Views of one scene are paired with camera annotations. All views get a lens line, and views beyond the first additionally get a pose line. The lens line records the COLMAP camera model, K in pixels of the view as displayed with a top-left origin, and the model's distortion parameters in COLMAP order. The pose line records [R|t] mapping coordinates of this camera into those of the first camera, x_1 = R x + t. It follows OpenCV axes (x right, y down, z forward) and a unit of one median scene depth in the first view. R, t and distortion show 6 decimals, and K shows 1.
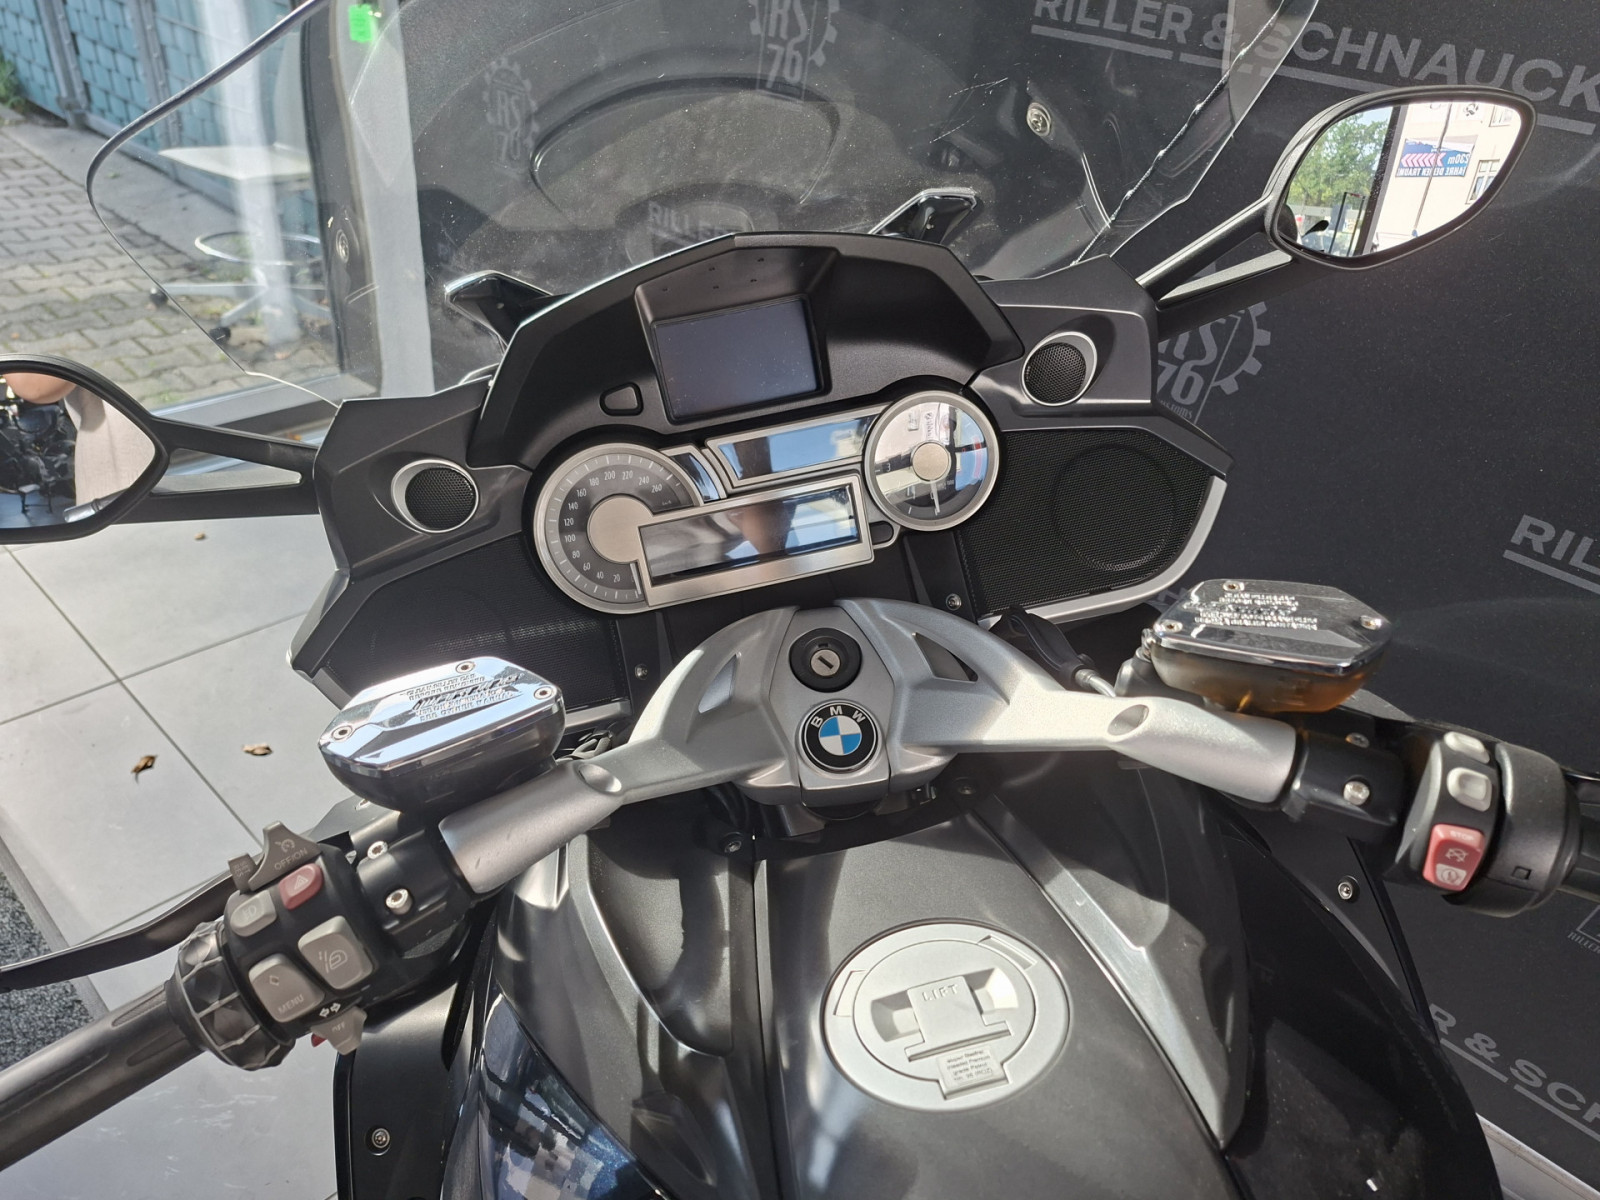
lens RADIAL K [[1104.6, 0, 837.1], [0, 1104.6, 572.6], [0, 0, 1]] dist [0.054099, -0.063207]
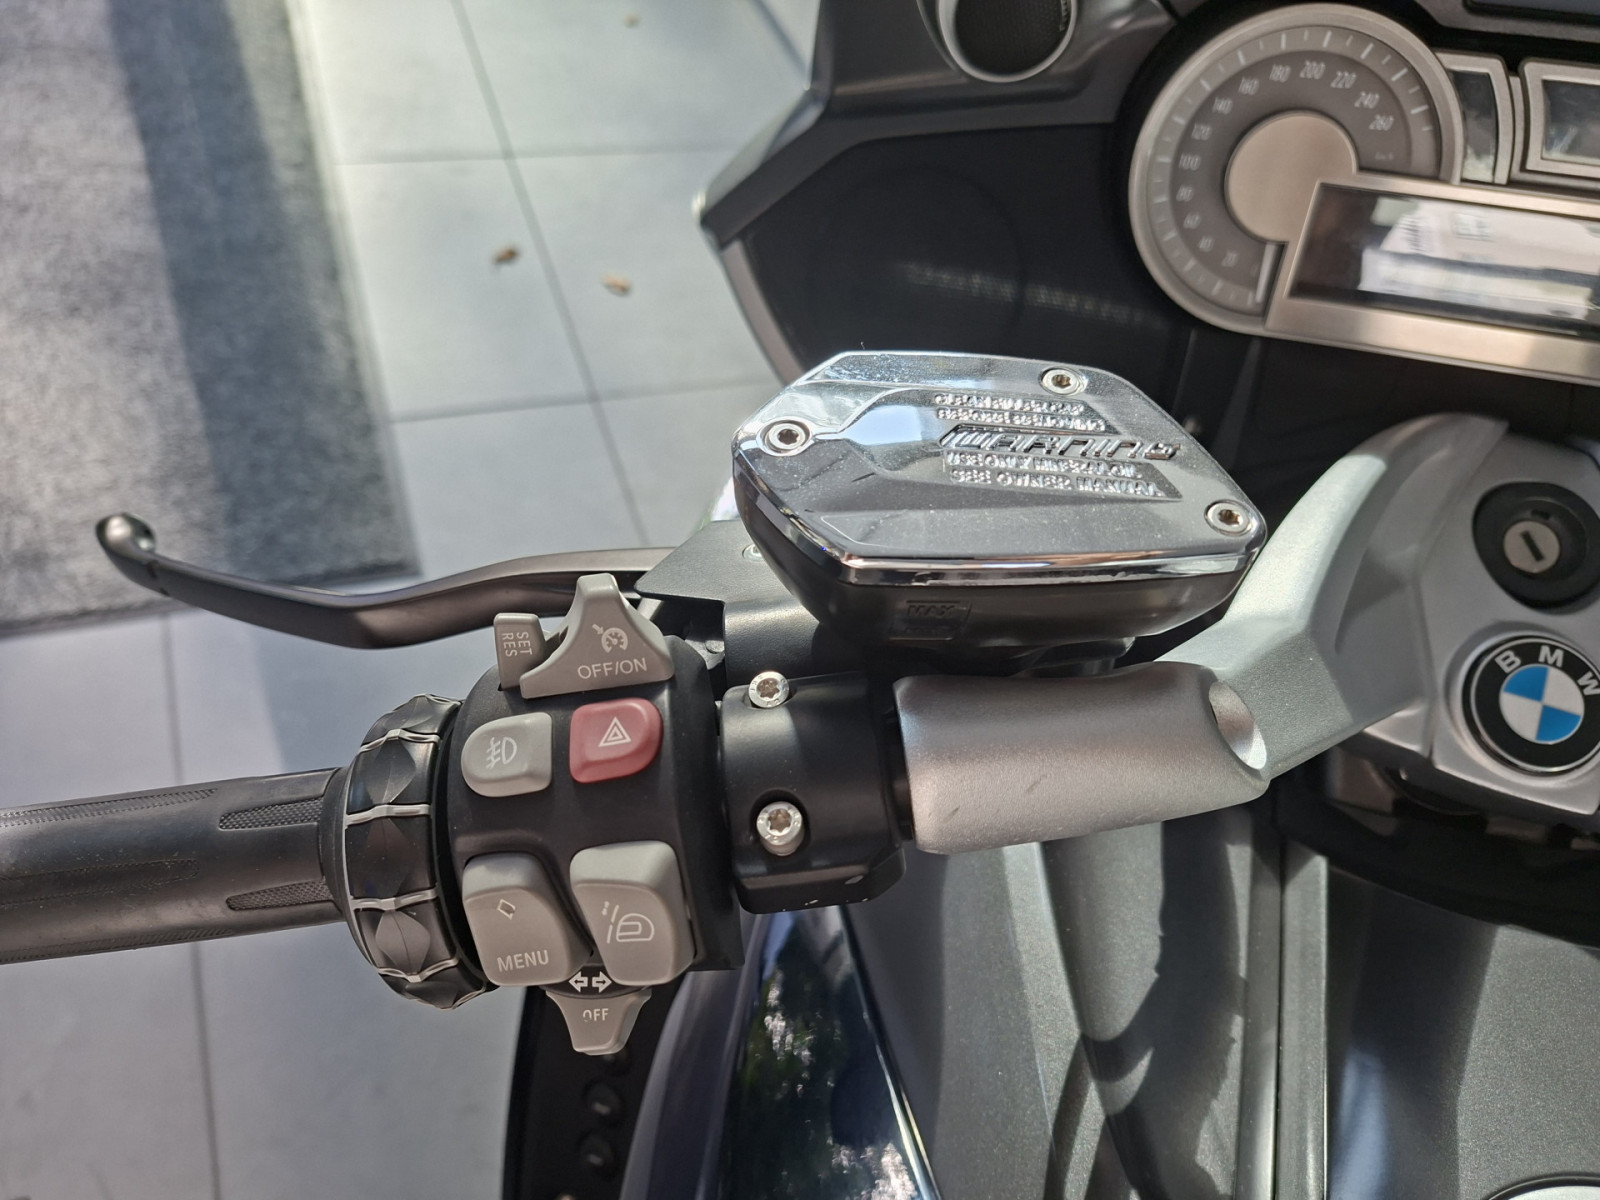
lens RADIAL K [[1147.4, 0, 782.4], [0, 1147.4, 542.8], [0, 0, 1]] dist [0.104068, -0.134275]
pose [[0.875285, 0.415306, -0.247784, -0.245447], [-0.333885, 0.889612, 0.311628, 0.030710], [0.349852, -0.190032, 0.917328, 0.444382]]
